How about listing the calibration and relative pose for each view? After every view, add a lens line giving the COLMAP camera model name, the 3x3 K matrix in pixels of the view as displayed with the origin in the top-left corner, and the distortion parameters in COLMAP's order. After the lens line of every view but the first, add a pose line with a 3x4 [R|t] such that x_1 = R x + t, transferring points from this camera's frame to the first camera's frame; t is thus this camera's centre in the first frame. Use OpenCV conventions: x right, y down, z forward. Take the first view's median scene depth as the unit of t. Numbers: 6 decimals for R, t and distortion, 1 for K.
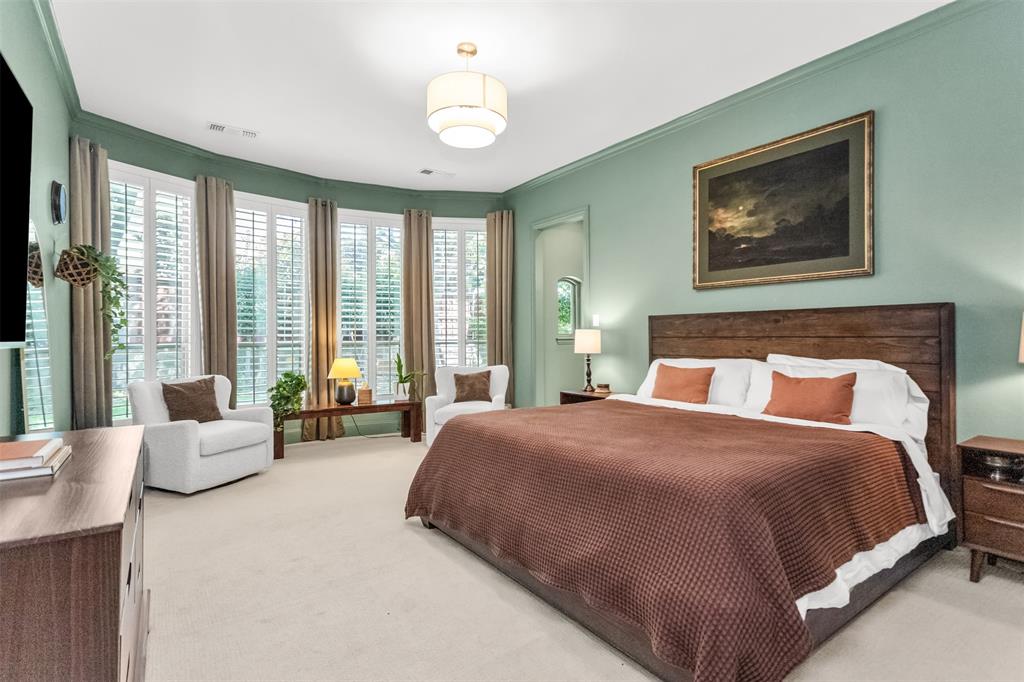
lens RADIAL K [[493.1, 0, 512.1], [0, 493.1, 338.3], [0, 0, 1]] dist [0.003822, -0.000962]
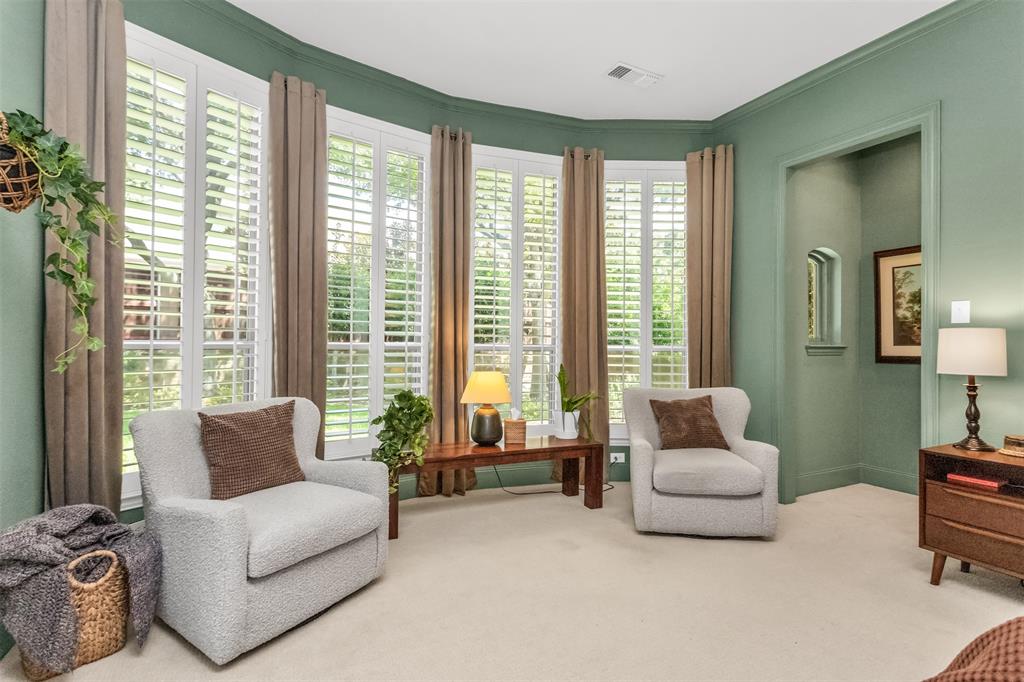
lens RADIAL K [[493.1, 0, 511.8], [0, 493.1, 344.4], [0, 0, 1]] dist [0.003822, -0.000962]
pose [[0.990149, 0.015942, -0.139109, -0.220574], [-0.016158, 0.999869, -0.000427, 0.005611], [0.139084, 0.002671, 0.990277, 0.380115]]
